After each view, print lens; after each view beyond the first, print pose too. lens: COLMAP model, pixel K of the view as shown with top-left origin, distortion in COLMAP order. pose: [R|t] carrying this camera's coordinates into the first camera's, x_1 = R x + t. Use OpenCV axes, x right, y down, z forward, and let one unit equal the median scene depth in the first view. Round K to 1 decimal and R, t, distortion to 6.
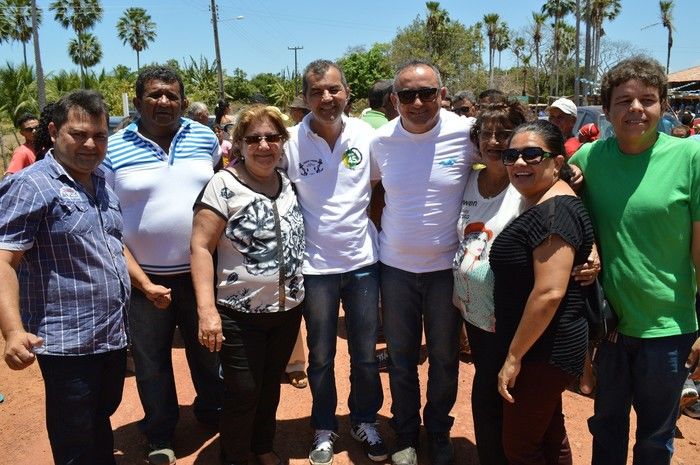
lens RADIAL K [[702.5, 0, 350.0], [0, 702.5, 232.5], [0, 0, 1]] dist [-0.065737, 0.011614]
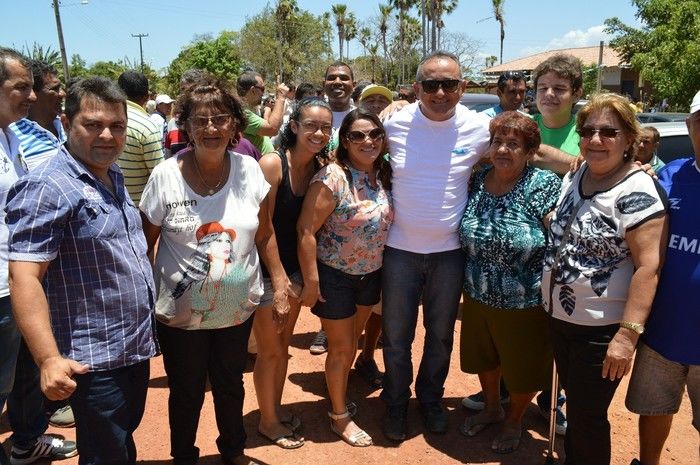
lens RADIAL K [[702.5, 0, 350.0], [0, 702.5, 232.5], [0, 0, 1]] dist [-0.065737, 0.011614]
pose [[0.950790, -0.064841, 0.302974, -0.119427], [0.059903, 0.997877, 0.025572, -0.003228], [-0.303989, -0.006164, 0.952656, 0.011338]]
